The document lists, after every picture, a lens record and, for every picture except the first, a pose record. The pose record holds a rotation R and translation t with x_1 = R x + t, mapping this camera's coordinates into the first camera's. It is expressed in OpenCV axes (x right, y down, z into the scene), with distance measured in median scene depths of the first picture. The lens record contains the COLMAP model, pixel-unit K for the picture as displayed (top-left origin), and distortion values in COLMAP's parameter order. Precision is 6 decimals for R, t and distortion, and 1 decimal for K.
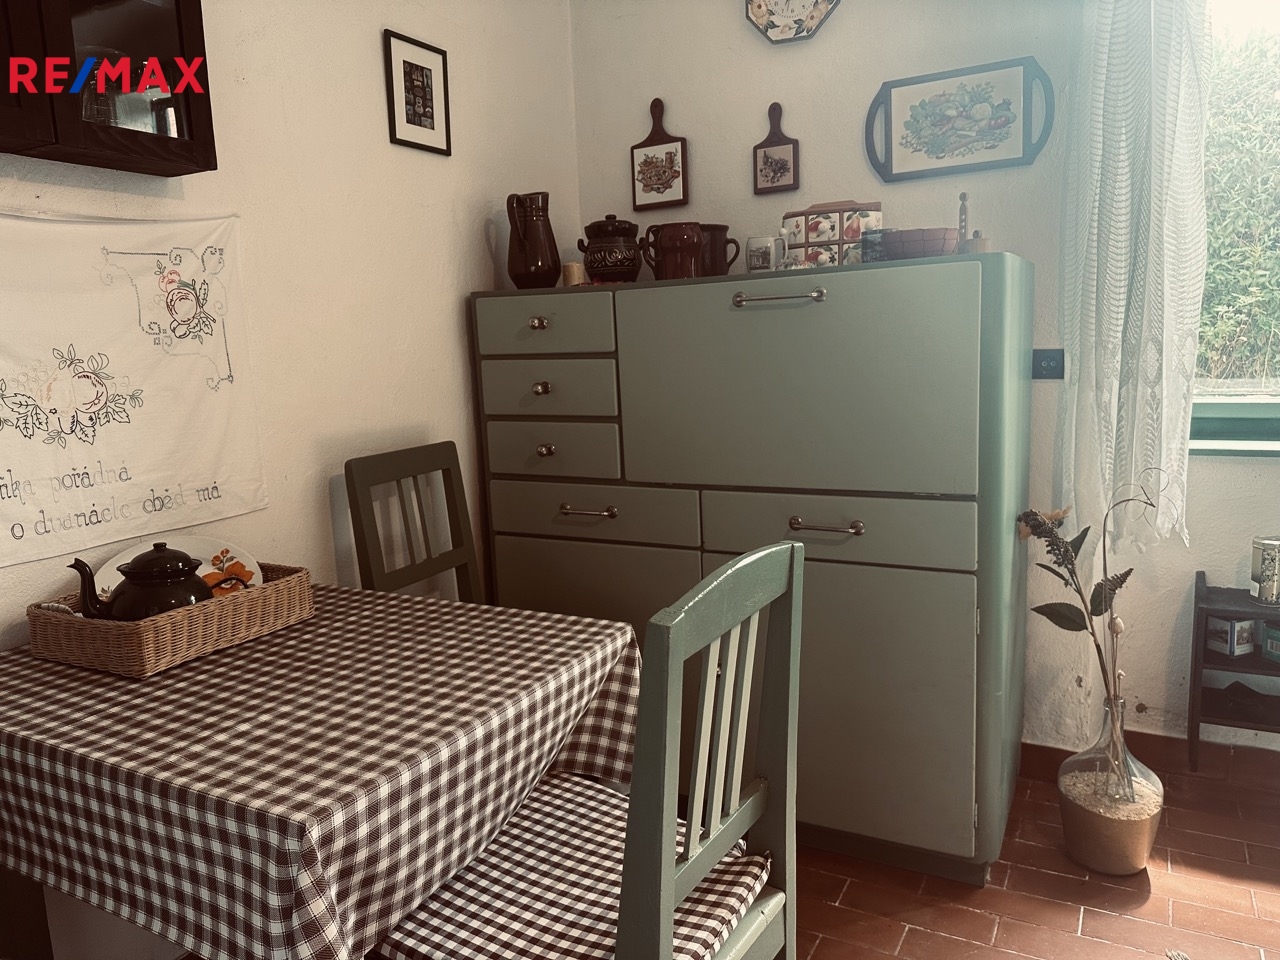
lens RADIAL K [[907.8, 0, 646.5], [0, 907.8, 481.3], [0, 0, 1]] dist [0.048990, -0.075206]
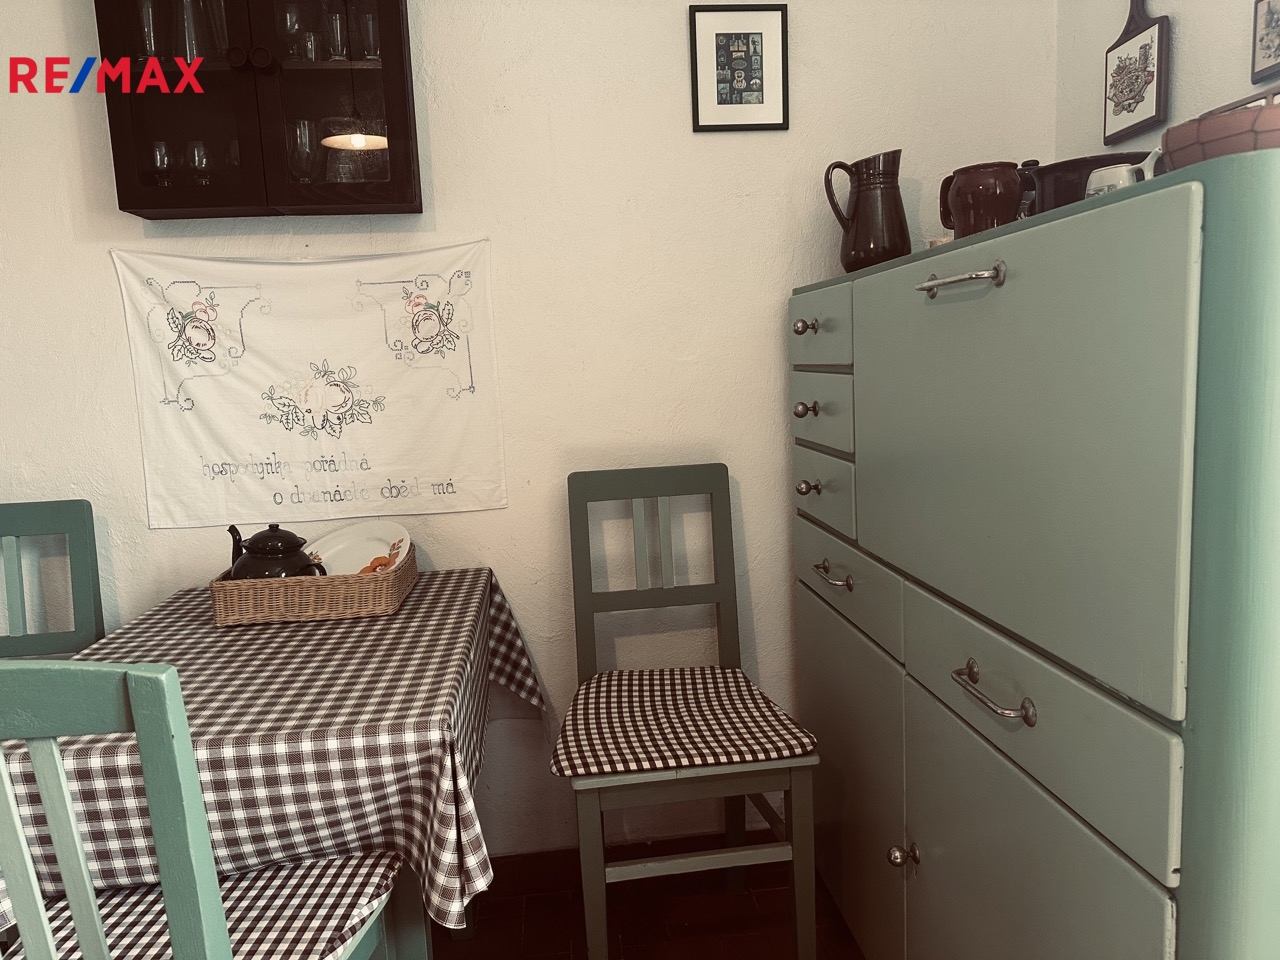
lens RADIAL K [[898.8, 0, 639.1], [0, 898.8, 485.5], [0, 0, 1]] dist [0.079210, -0.117627]
pose [[0.554067, 0.127987, -0.822575, 0.524742], [-0.109259, 0.990744, 0.080559, -0.096722], [0.825271, 0.045239, 0.562922, 0.505782]]
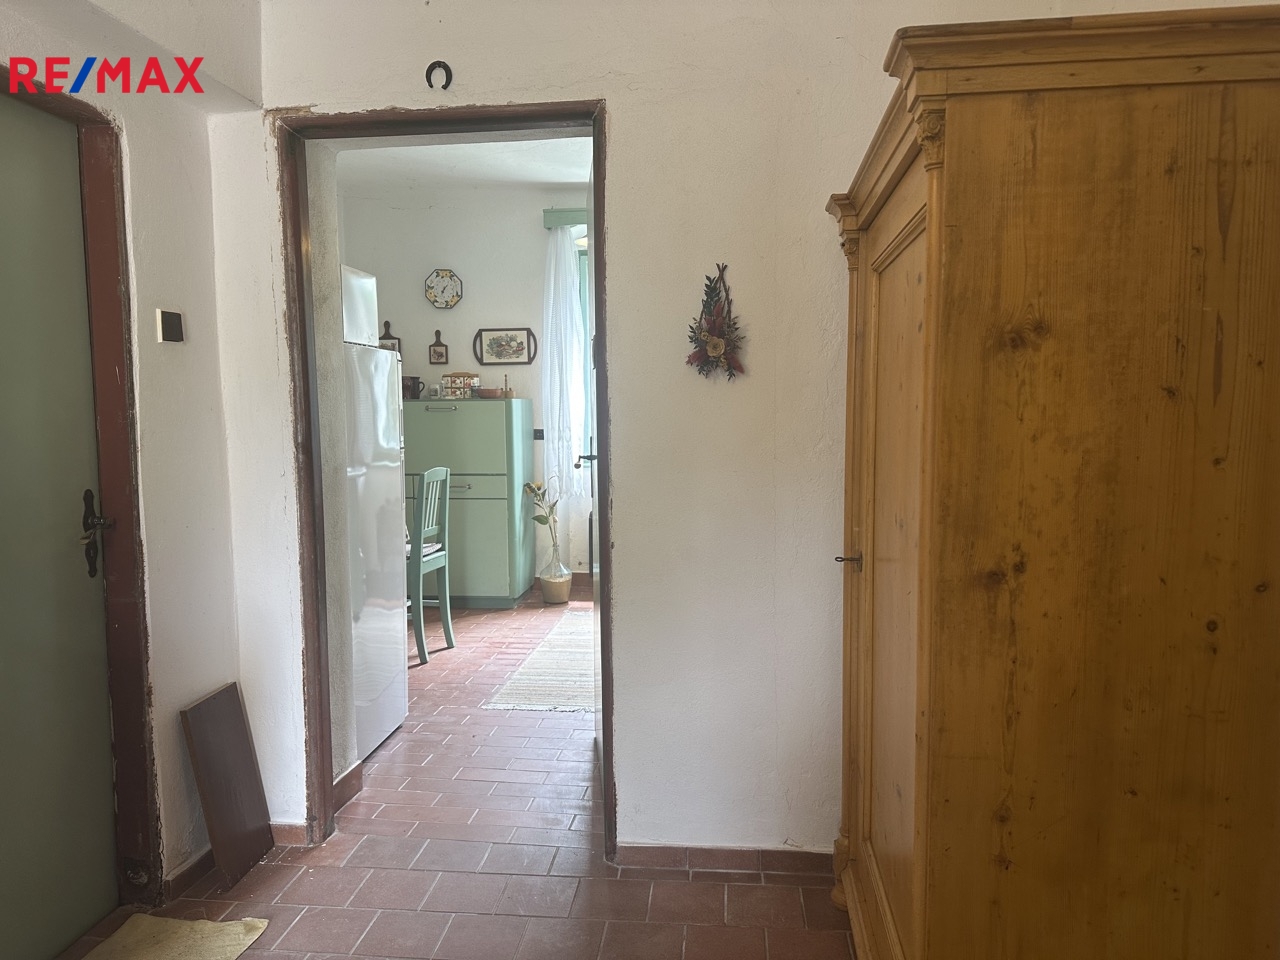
lens RADIAL K [[913.1, 0, 655.7], [0, 913.1, 505.1], [0, 0, 1]] dist [0.084660, 0.000449]
pose [[0.928164, 0.000058, 0.372170, -0.320261], [0.024031, 0.997904, -0.060086, 0.310021], [-0.371394, 0.064713, 0.926217, -2.009566]]
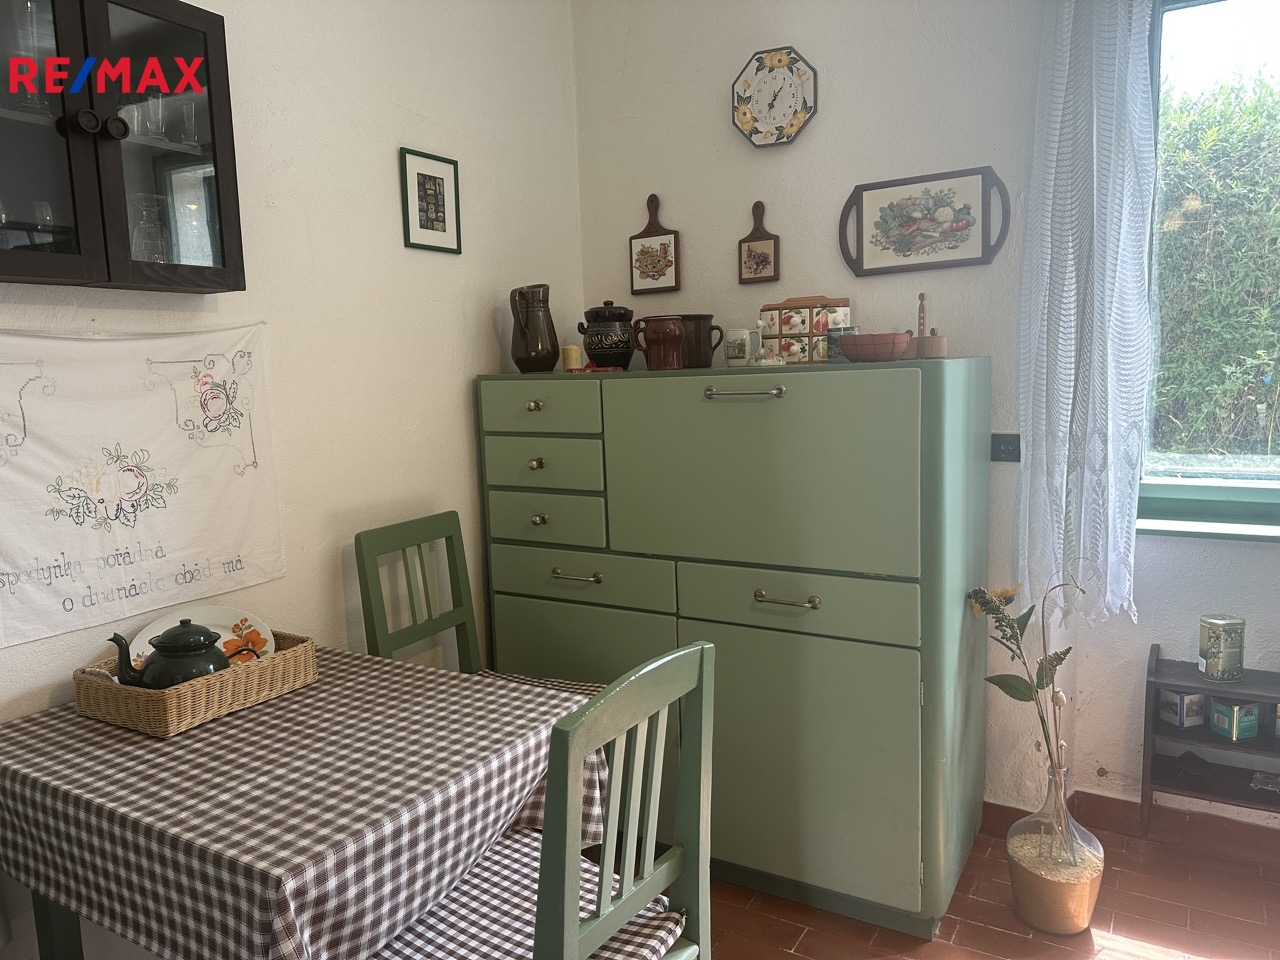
lens RADIAL K [[898.8, 0, 639.1], [0, 898.8, 485.5], [0, 0, 1]] dist [0.079210, -0.117627]
pose [[0.998628, 0.014771, -0.050246, 0.074071], [-0.015953, 0.999603, -0.023218, -0.061261], [0.049883, 0.023988, 0.998467, -0.098668]]
